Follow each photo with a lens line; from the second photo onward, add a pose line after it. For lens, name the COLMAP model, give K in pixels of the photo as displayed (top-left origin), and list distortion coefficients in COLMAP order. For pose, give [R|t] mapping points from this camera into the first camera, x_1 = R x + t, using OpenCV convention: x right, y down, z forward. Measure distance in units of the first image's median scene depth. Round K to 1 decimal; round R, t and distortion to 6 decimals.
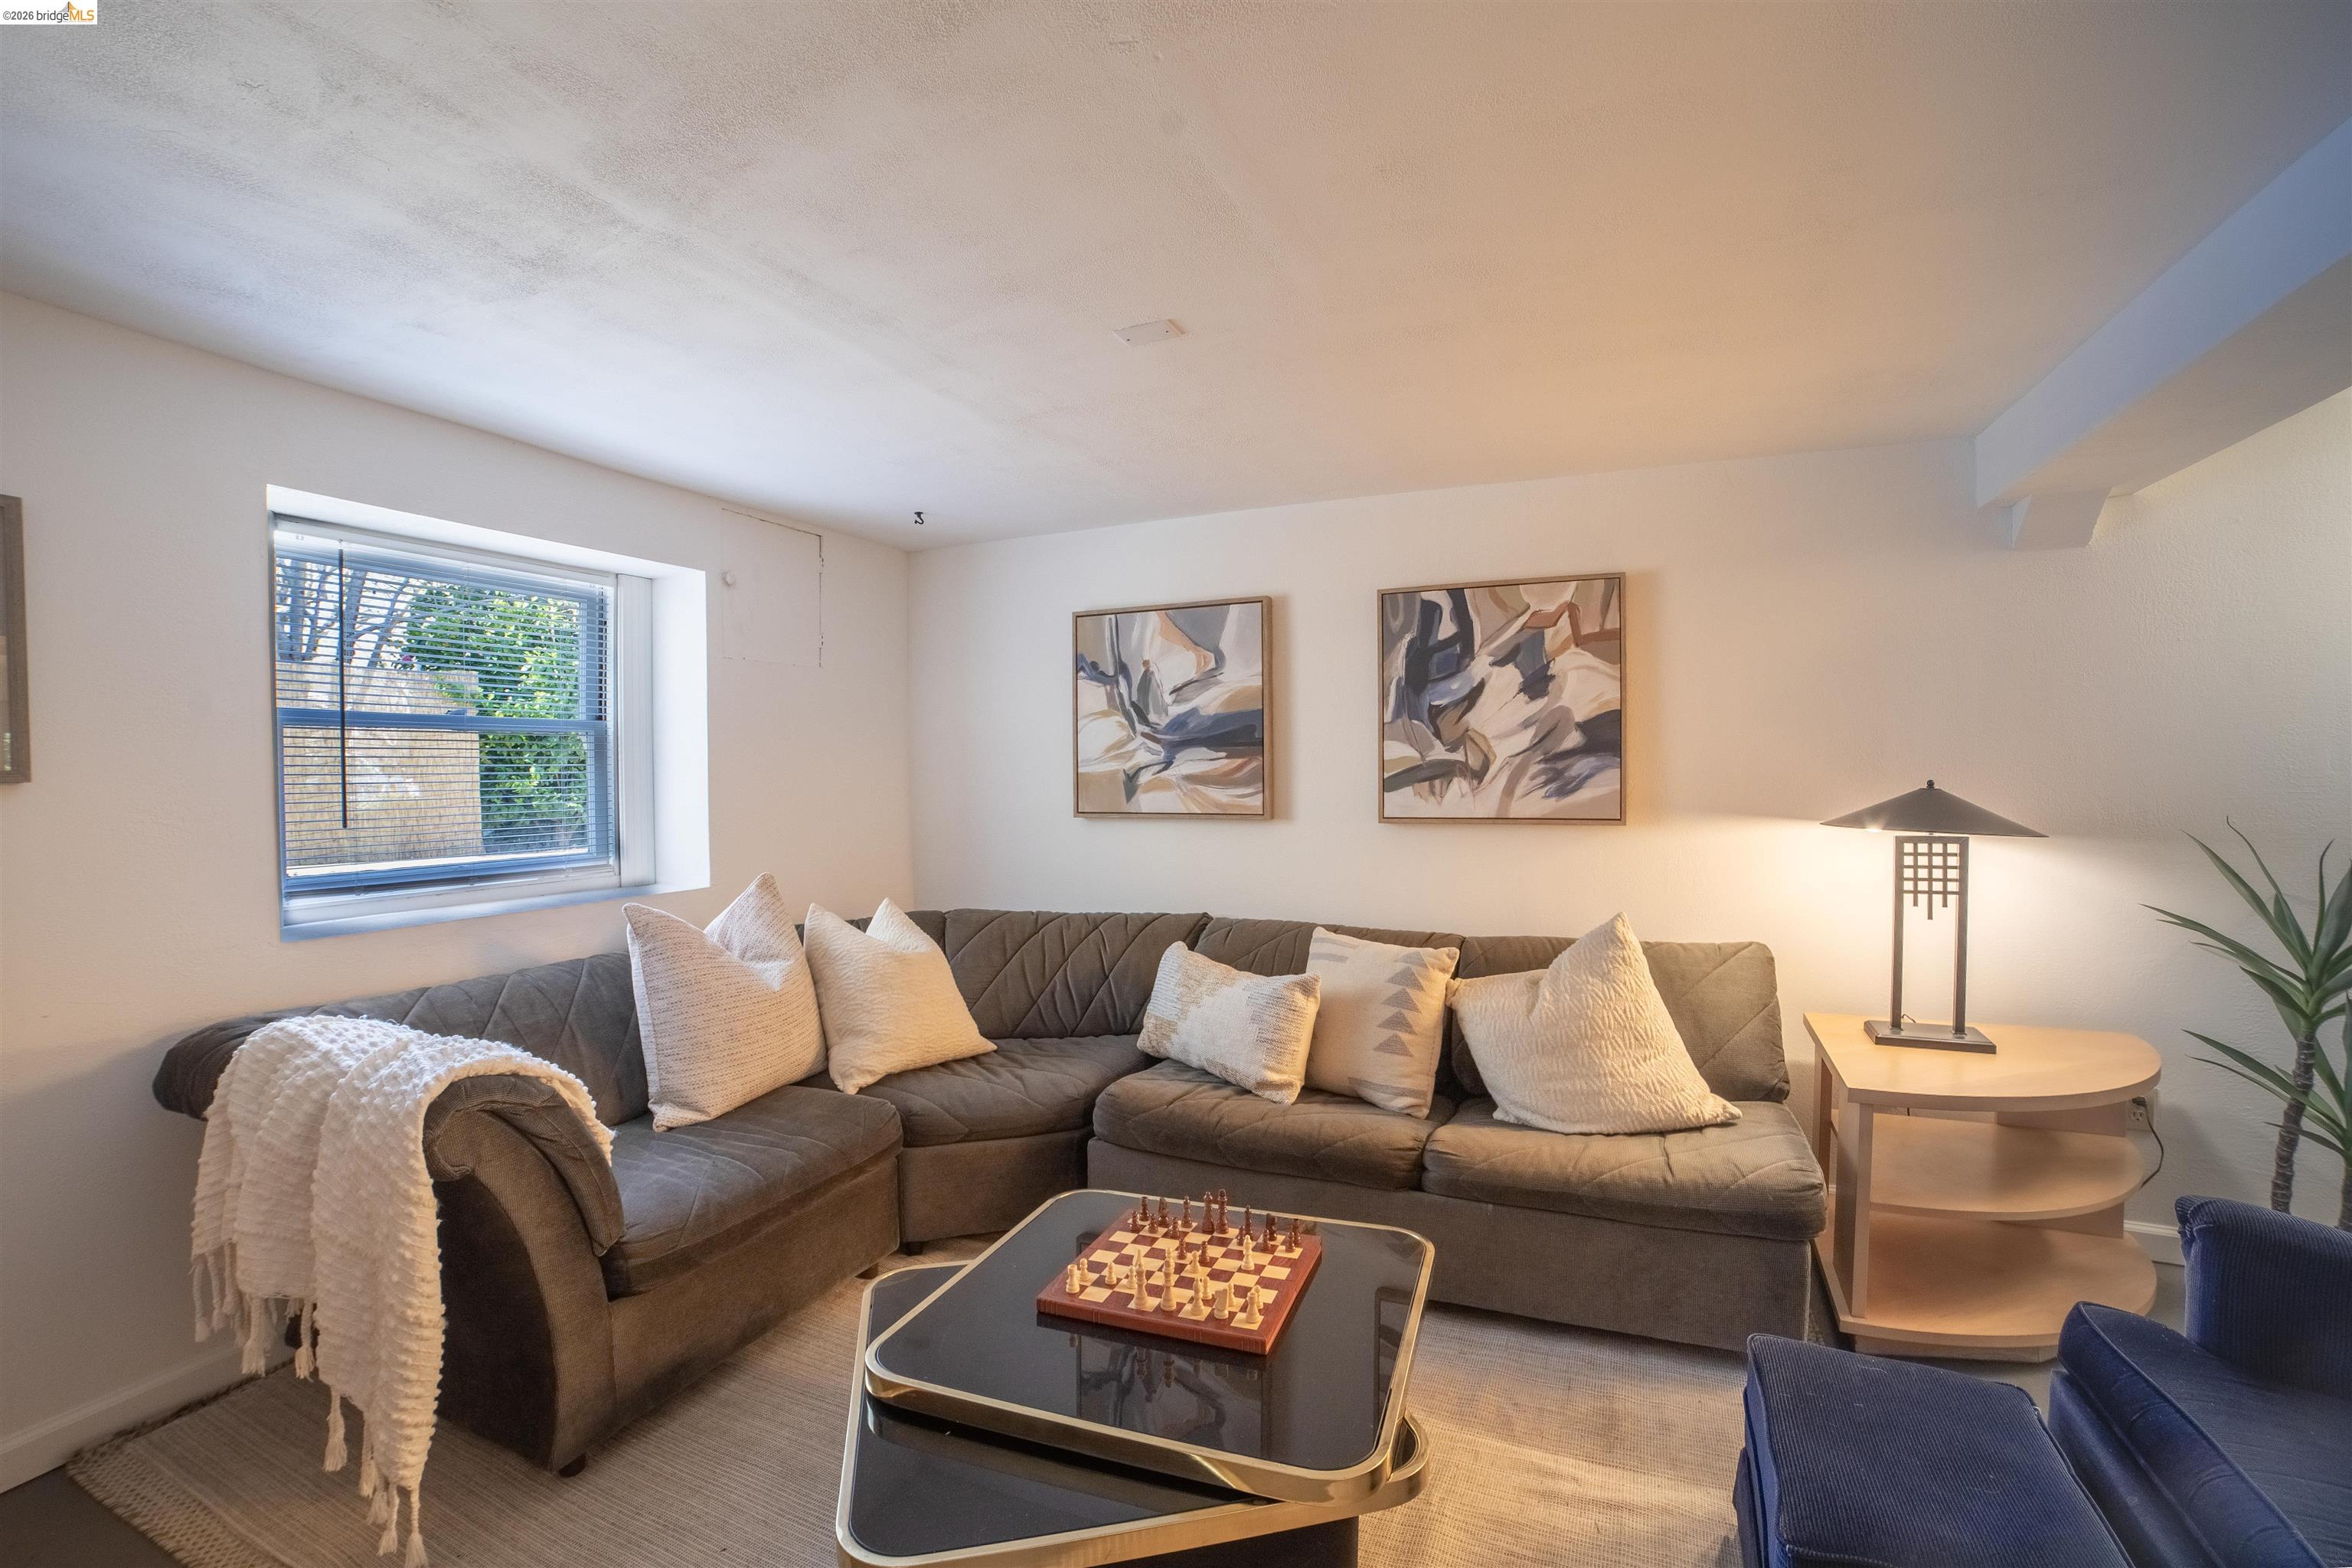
lens RADIAL K [[1071.8, 0, 1176.0], [0, 1071.8, 784.0], [0, 0, 1]] dist [-0.103621, 0.023464]
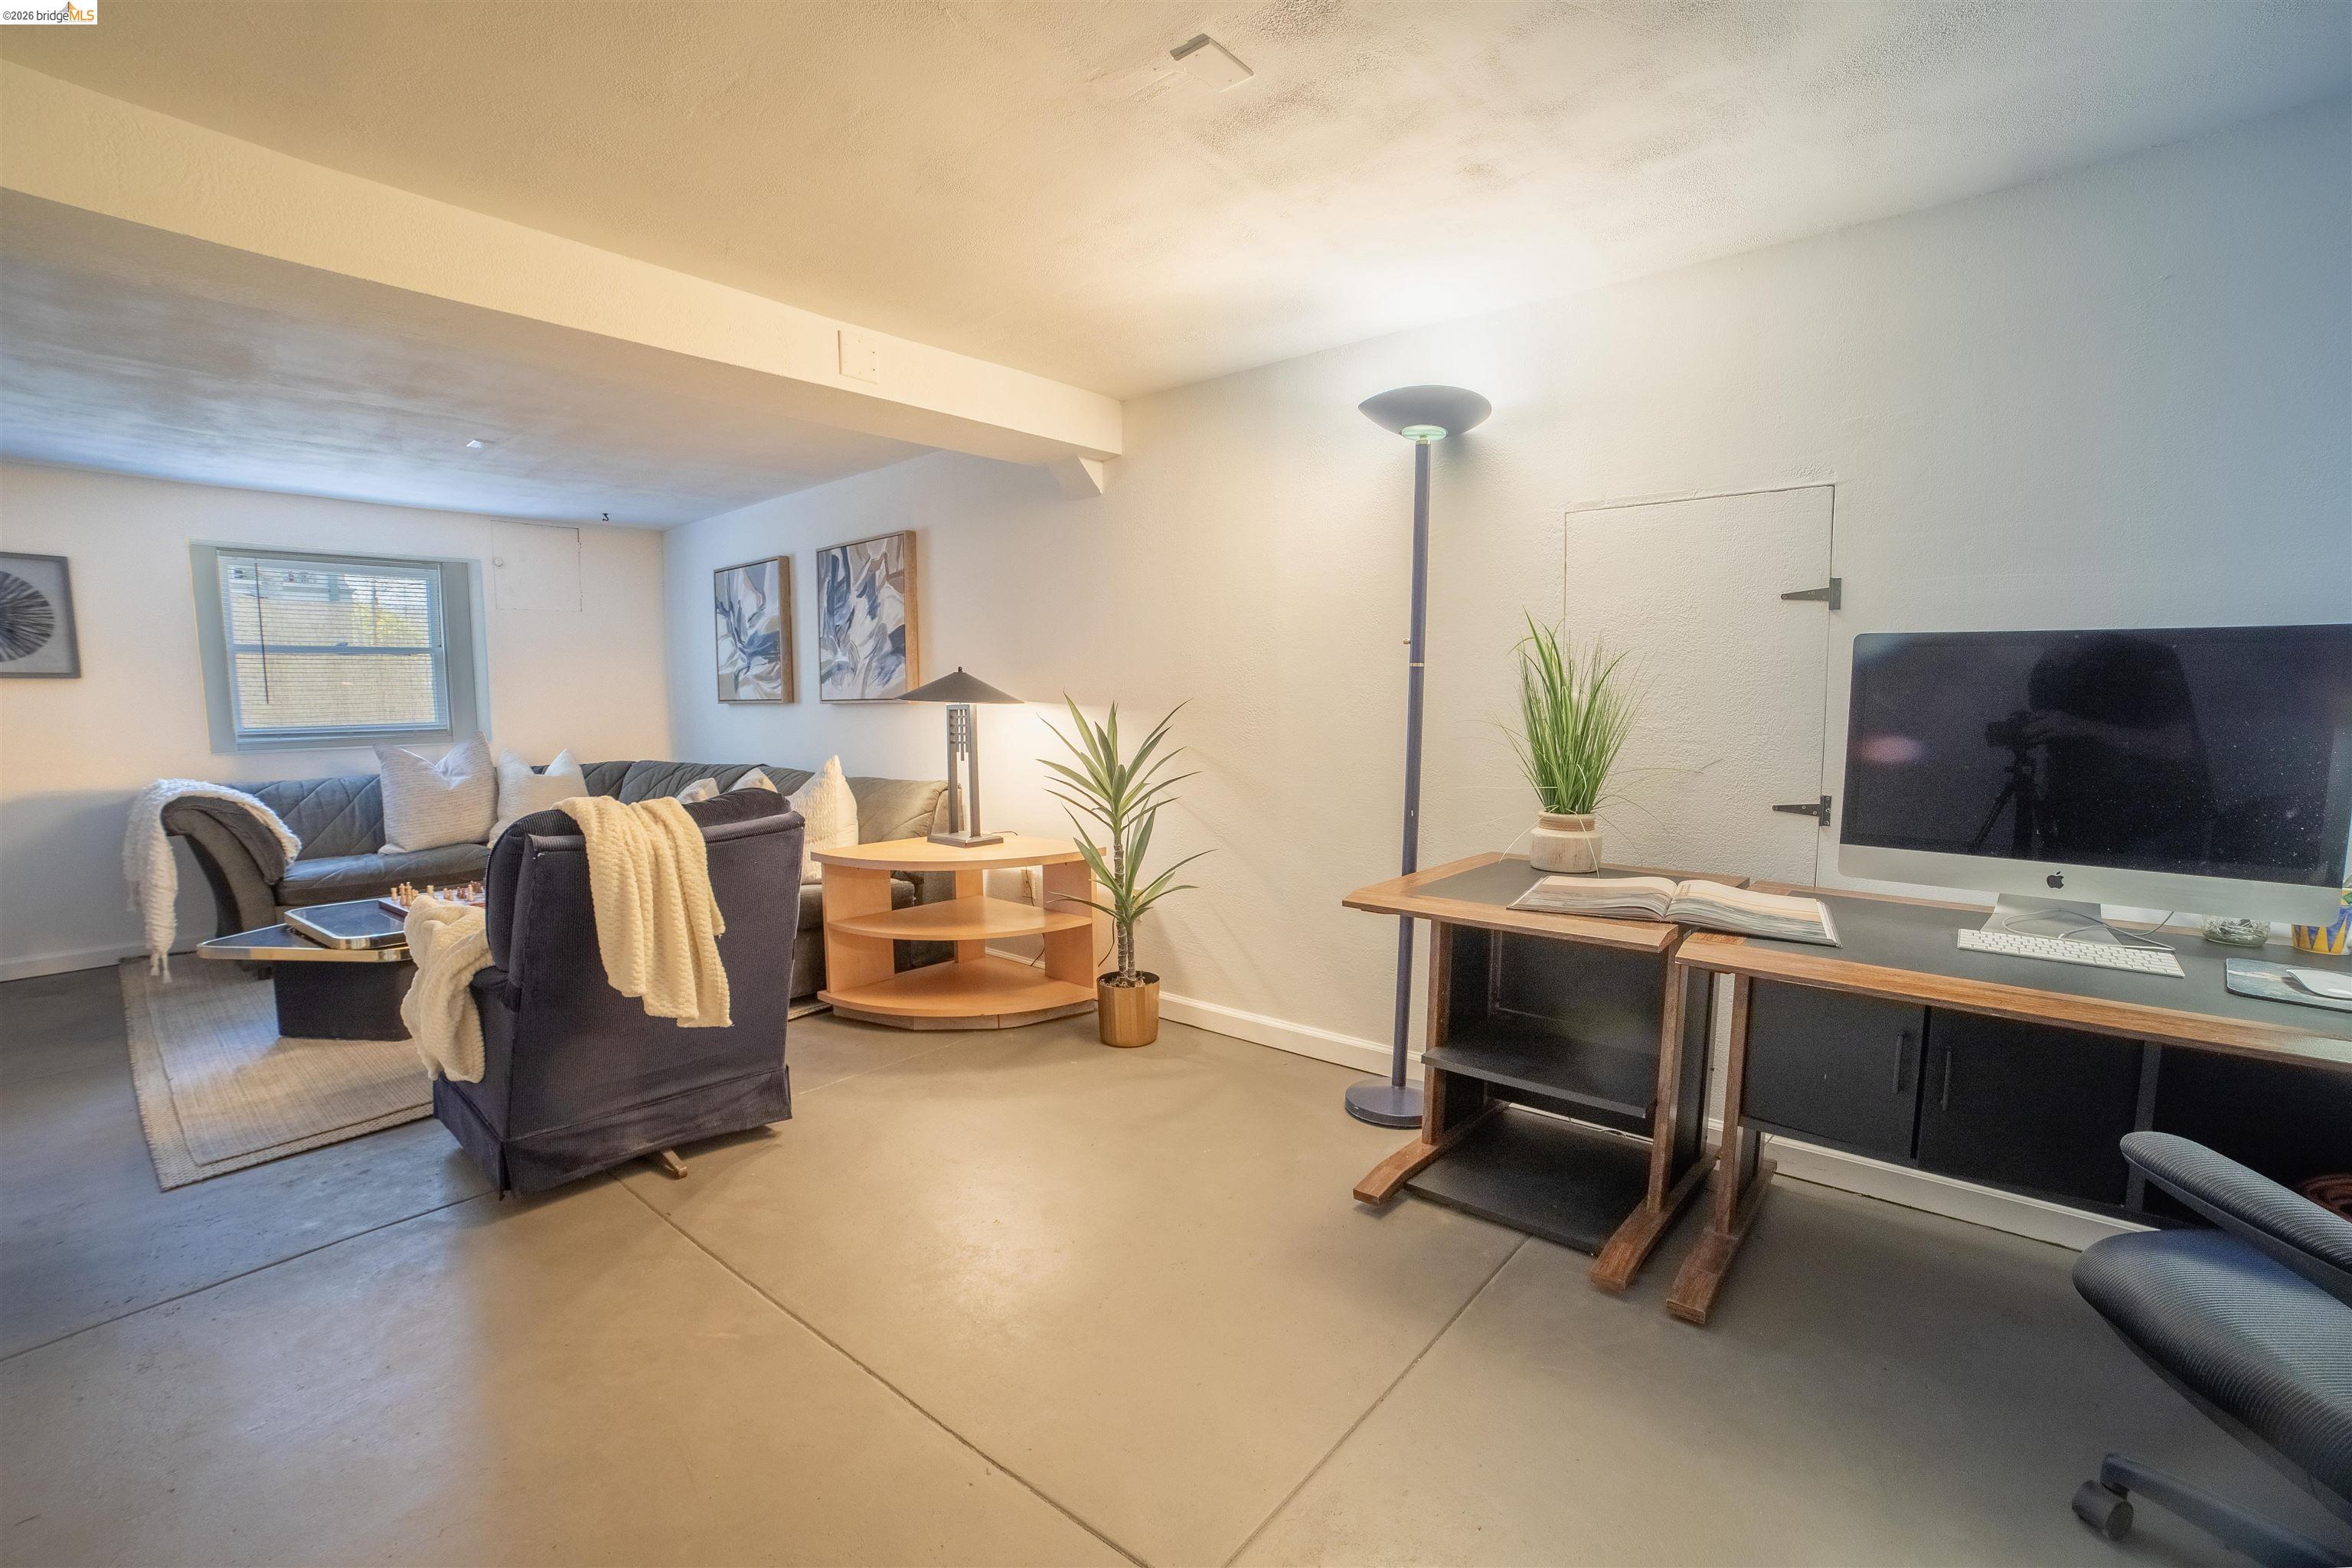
lens RADIAL K [[982.3, 0, 1173.1], [0, 982.3, 787.7], [0, 0, 1]] dist [-0.106125, 0.037800]
pose [[0.967969, 0.024613, -0.249860, 1.053219], [-0.003181, 0.996306, 0.085820, 0.036873], [0.251049, -0.082276, 0.964471, -0.224197]]
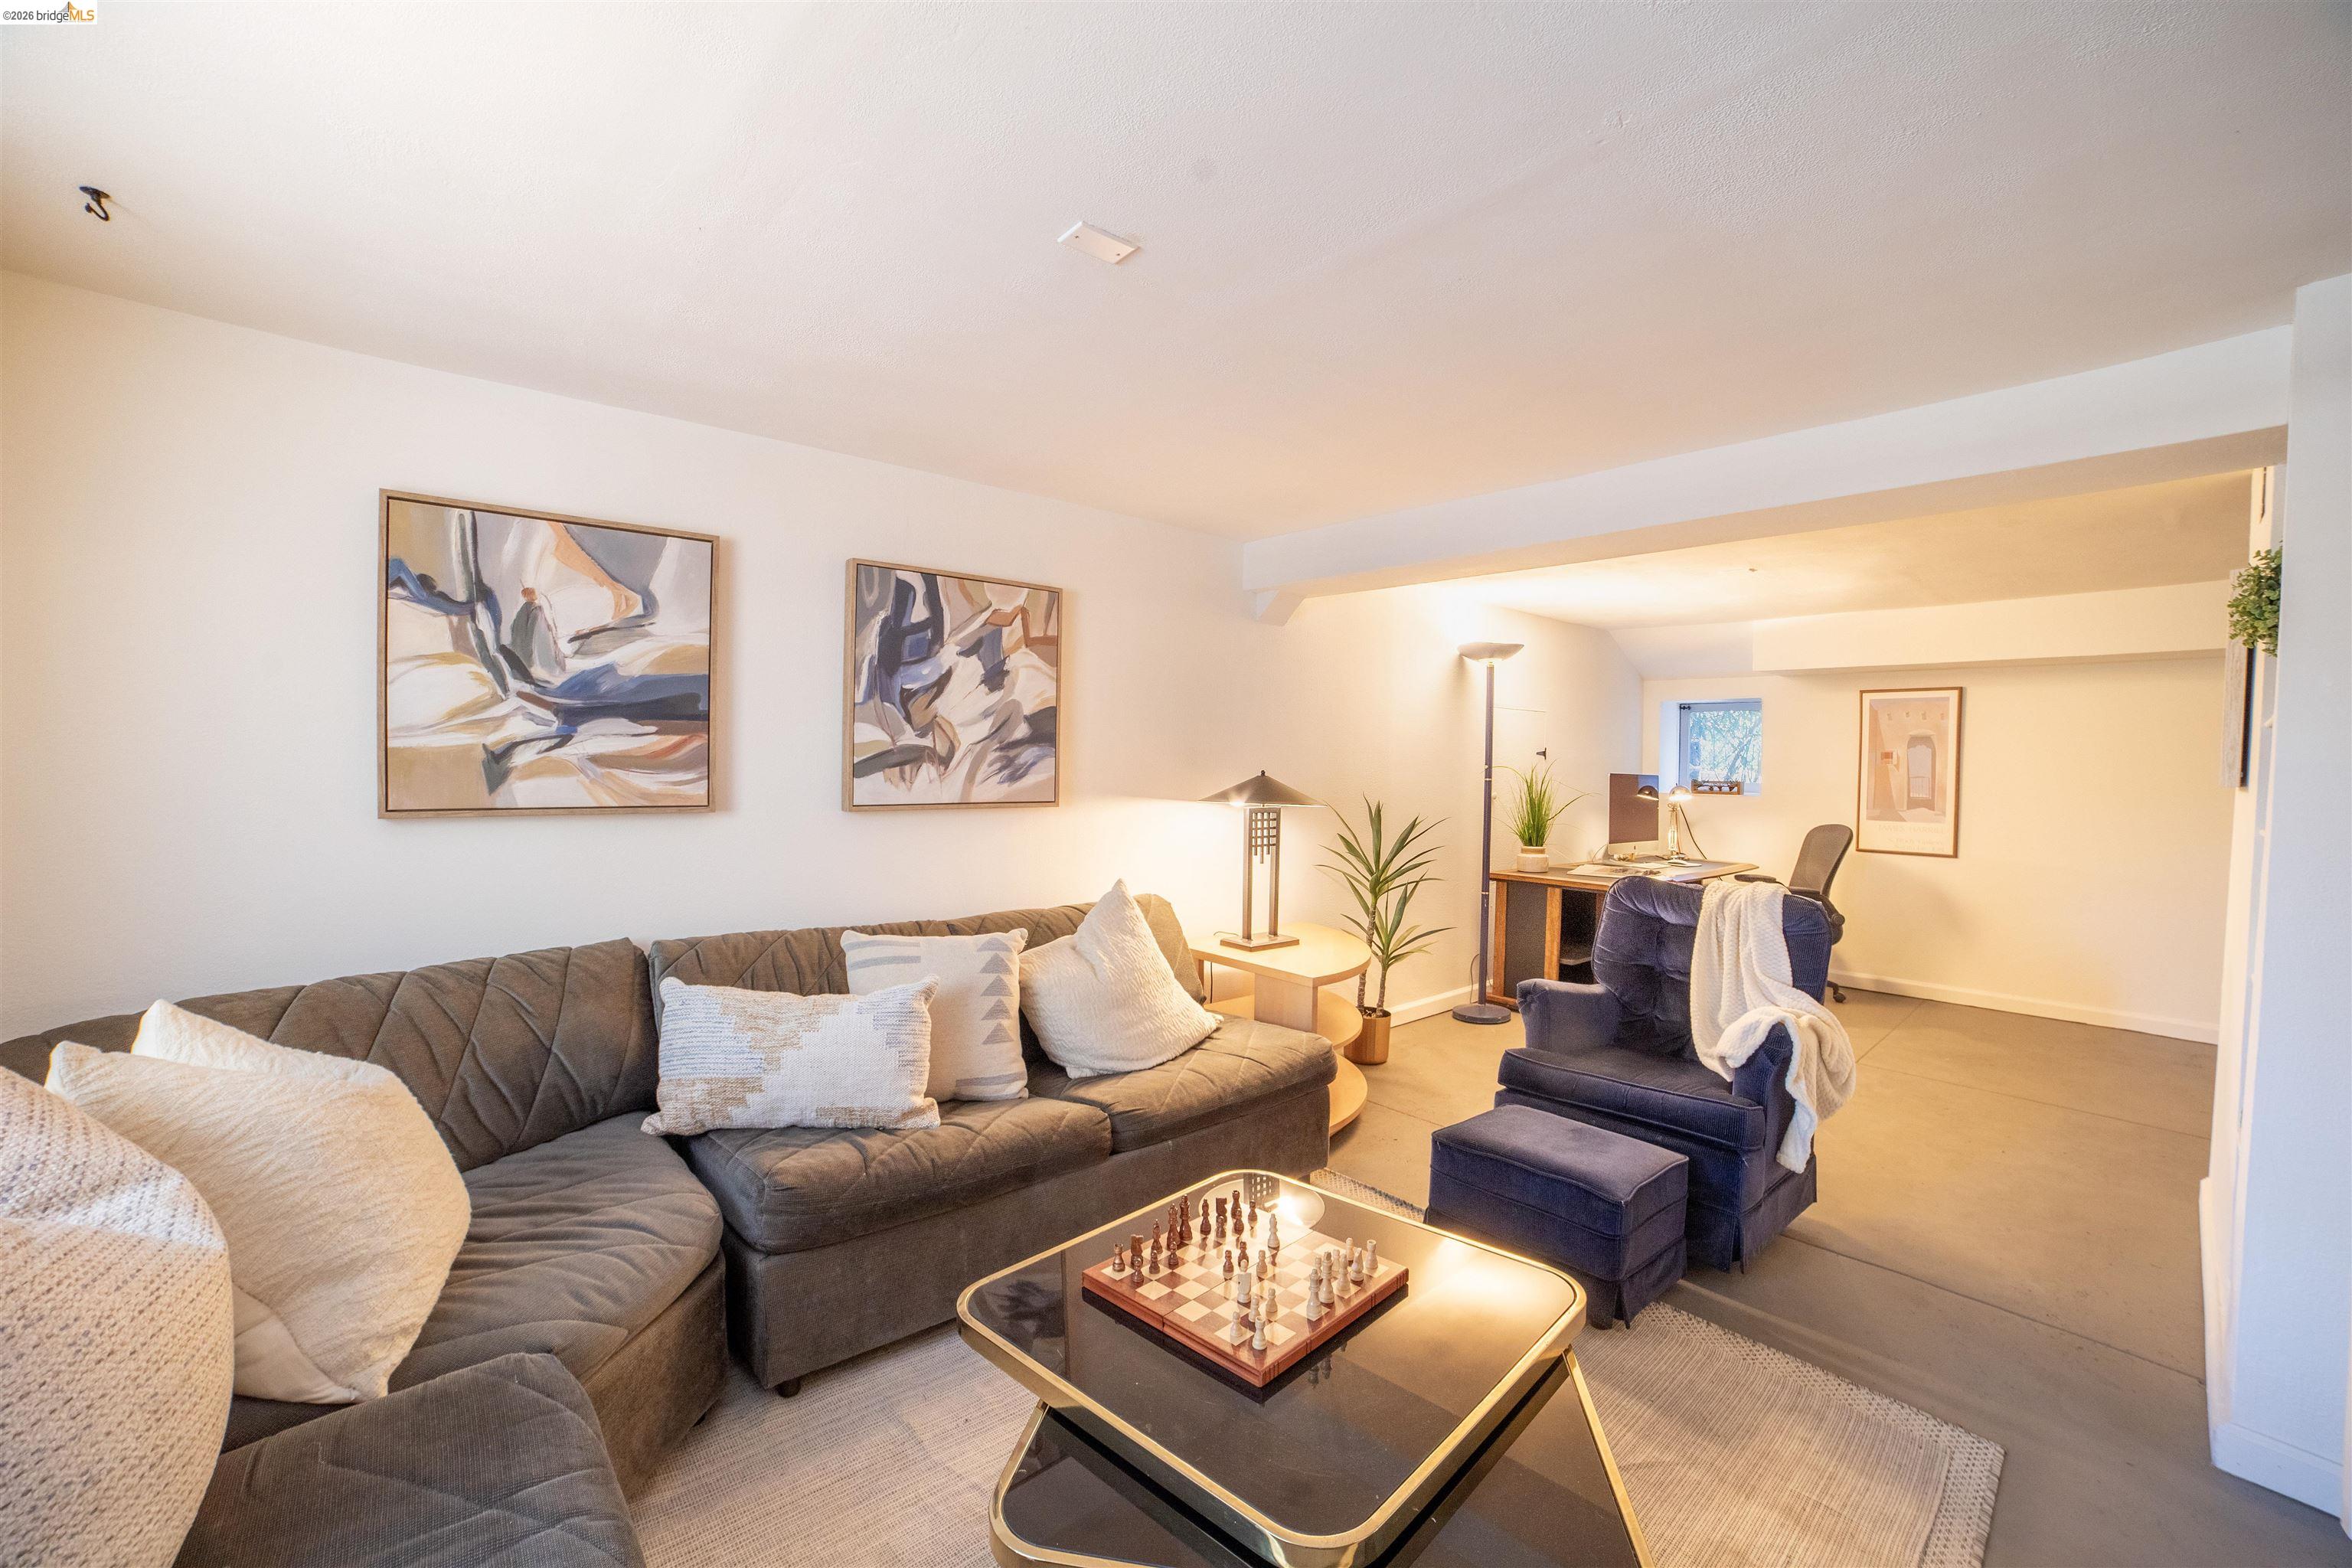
lens RADIAL K [[982.3, 0, 1173.1], [0, 982.3, 787.7], [0, 0, 1]] dist [-0.106125, 0.037800]
pose [[0.390417, -0.010181, 0.920582, -0.482730], [-0.008030, 0.999863, 0.014463, 0.001702], [-0.920603, -0.013039, 0.390282, 0.426863]]
